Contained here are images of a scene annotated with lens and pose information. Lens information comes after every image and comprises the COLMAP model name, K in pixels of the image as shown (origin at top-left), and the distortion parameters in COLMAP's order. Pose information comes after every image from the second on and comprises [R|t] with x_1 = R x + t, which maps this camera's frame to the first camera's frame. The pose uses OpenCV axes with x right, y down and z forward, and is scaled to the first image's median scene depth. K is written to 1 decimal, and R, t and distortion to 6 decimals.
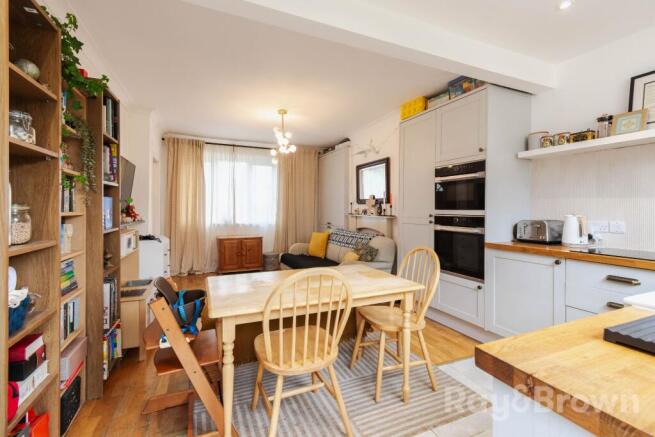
lens RADIAL K [[297.8, 0, 327.2], [0, 297.8, 206.7], [0, 0, 1]] dist [0.000271, 0.000030]
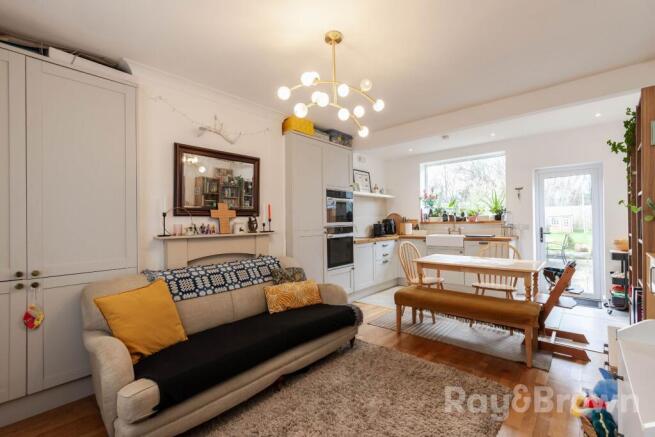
lens RADIAL K [[282.0, 0, 327.5], [0, 282.0, 225.7], [0, 0, 1]] dist [-0.003466, -0.000452]
pose [[-0.418528, -0.005128, 0.908190, -0.471098], [0.016069, 0.999786, 0.013050, 0.005644], [-0.908062, 0.020055, -0.418355, 0.977855]]
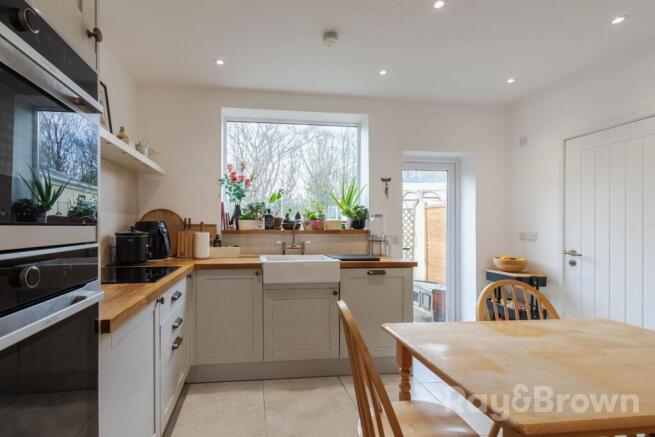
lens RADIAL K [[304.6, 0, 281.9], [0, 304.6, 230.9], [0, 0, 1]] dist [0.000207, -0.000045]
pose [[-0.954438, -0.006417, 0.298339, 0.123864], [-0.004436, 0.999963, 0.007318, 0.008839], [-0.298375, 0.005661, -0.954432, 0.684611]]
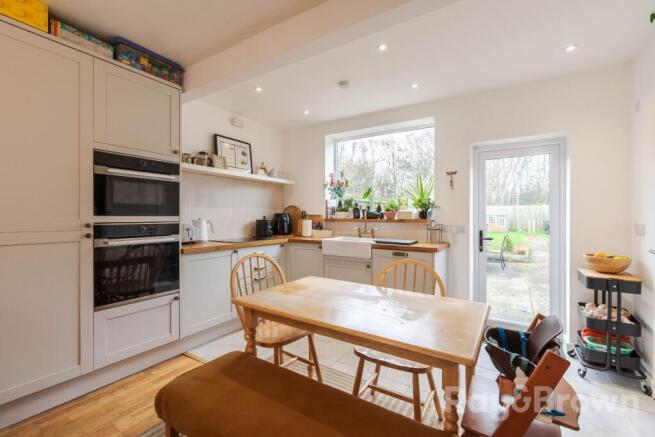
lens RADIAL K [[281.3, 0, 324.4], [0, 281.3, 217.2], [0, 0, 1]] dist [0.001195, 0.000177]
pose [[-0.546420, -0.007270, 0.837480, -0.264636], [-0.007279, 0.999966, 0.003932, 0.004644], [-0.837480, -0.003948, -0.546454, 0.597105]]
